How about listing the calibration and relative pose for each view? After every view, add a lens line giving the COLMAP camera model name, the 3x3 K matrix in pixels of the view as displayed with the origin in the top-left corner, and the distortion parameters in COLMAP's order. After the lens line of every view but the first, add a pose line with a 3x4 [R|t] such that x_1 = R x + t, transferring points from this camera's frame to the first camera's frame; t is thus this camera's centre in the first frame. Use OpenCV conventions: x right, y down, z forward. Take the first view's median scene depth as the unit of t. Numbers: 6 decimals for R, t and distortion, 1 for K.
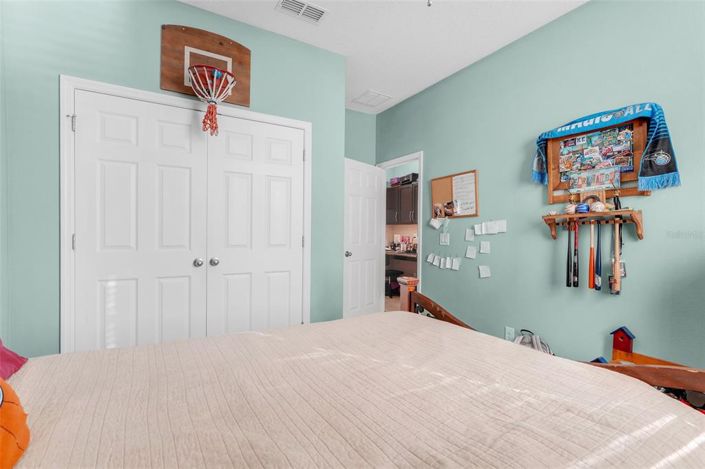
lens RADIAL K [[320.1, 0, 352.5], [0, 320.1, 234.5], [0, 0, 1]] dist [-0.004126, -0.000383]
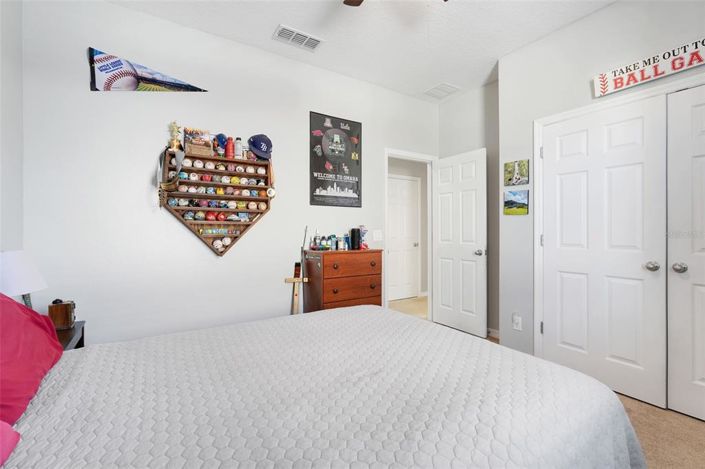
lens RADIAL K [[320.1, 0, 352.5], [0, 320.1, 234.5], [0, 0, 1]] dist [-0.004126, -0.000383]
pose [[0.002718, -0.003943, -0.999989, 0.471211], [-0.008235, 0.999958, -0.003965, 0.009963], [0.999962, 0.008246, 0.002685, 0.199323]]
